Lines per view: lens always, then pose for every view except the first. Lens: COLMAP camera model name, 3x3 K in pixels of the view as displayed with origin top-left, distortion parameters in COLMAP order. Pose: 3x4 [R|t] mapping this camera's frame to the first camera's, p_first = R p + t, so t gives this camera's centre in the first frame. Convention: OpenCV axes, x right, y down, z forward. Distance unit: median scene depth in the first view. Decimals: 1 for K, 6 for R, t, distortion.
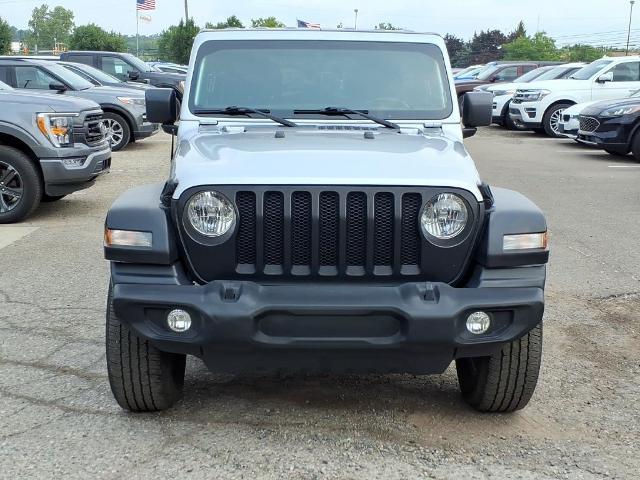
lens RADIAL K [[613.1, 0, 320.0], [0, 613.1, 240.0], [0, 0, 1]] dist [0.002840, -0.000324]
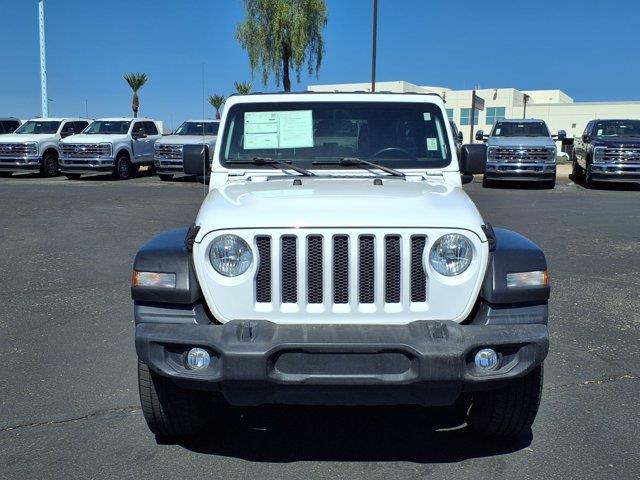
lens RADIAL K [[856.0, 0, 320.0], [0, 856.0, 240.0], [0, 0, 1]] dist [0.003844, 0.010909]
pose [[0.999508, -0.014074, 0.028029, -0.070051], [0.016170, 0.996978, -0.075989, 0.049824], [-0.026875, 0.076405, 0.996715, -0.535522]]
